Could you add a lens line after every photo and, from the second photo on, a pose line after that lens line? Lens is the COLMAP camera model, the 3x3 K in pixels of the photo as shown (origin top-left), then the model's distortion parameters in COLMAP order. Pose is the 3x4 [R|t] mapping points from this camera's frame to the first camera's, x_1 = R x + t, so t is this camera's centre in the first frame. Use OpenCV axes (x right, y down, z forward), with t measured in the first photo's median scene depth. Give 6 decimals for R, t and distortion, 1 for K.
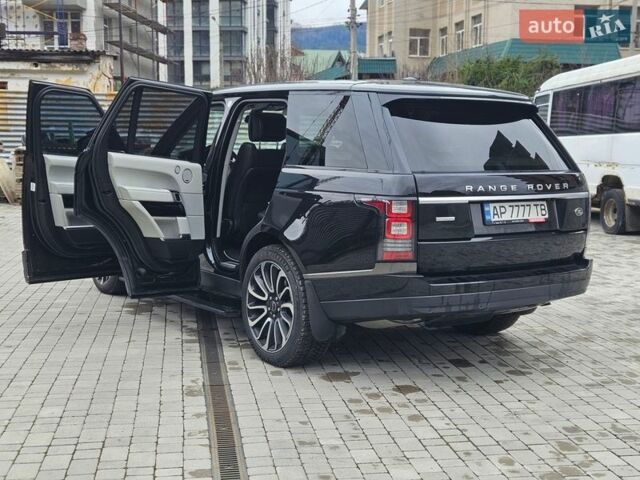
lens RADIAL K [[844.8, 0, 320.0], [0, 844.8, 240.0], [0, 0, 1]] dist [0.092706, -0.059739]
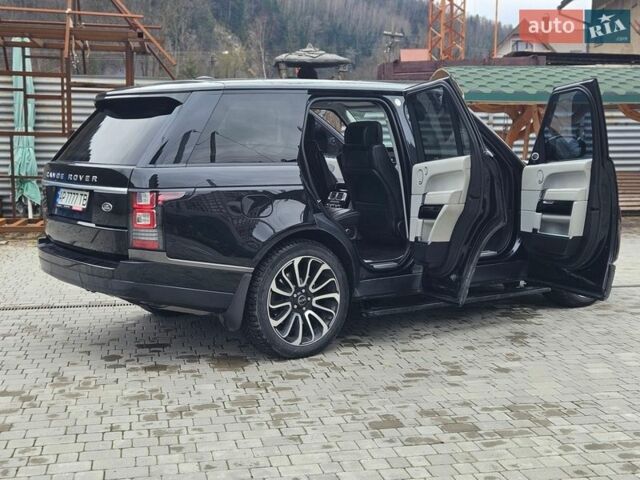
lens RADIAL K [[844.8, 0, 320.0], [0, 844.8, 240.0], [0, 0, 1]] dist [0.092706, -0.059739]
pose [[0.032059, 0.098110, -0.994659, 1.331025], [-0.115756, 0.988838, 0.093805, -0.119406], [0.992760, 0.112131, 0.043058, 1.258532]]
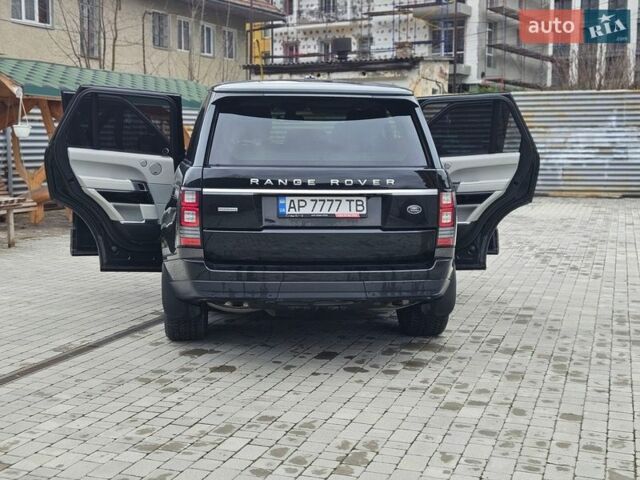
lens RADIAL K [[844.8, 0, 320.0], [0, 844.8, 240.0], [0, 0, 1]] dist [0.092706, -0.059739]
pose [[0.875296, 0.049906, -0.481006, 0.701945], [-0.051169, 0.998635, 0.010499, -0.003448], [0.480873, 0.015423, 0.876655, 0.119833]]
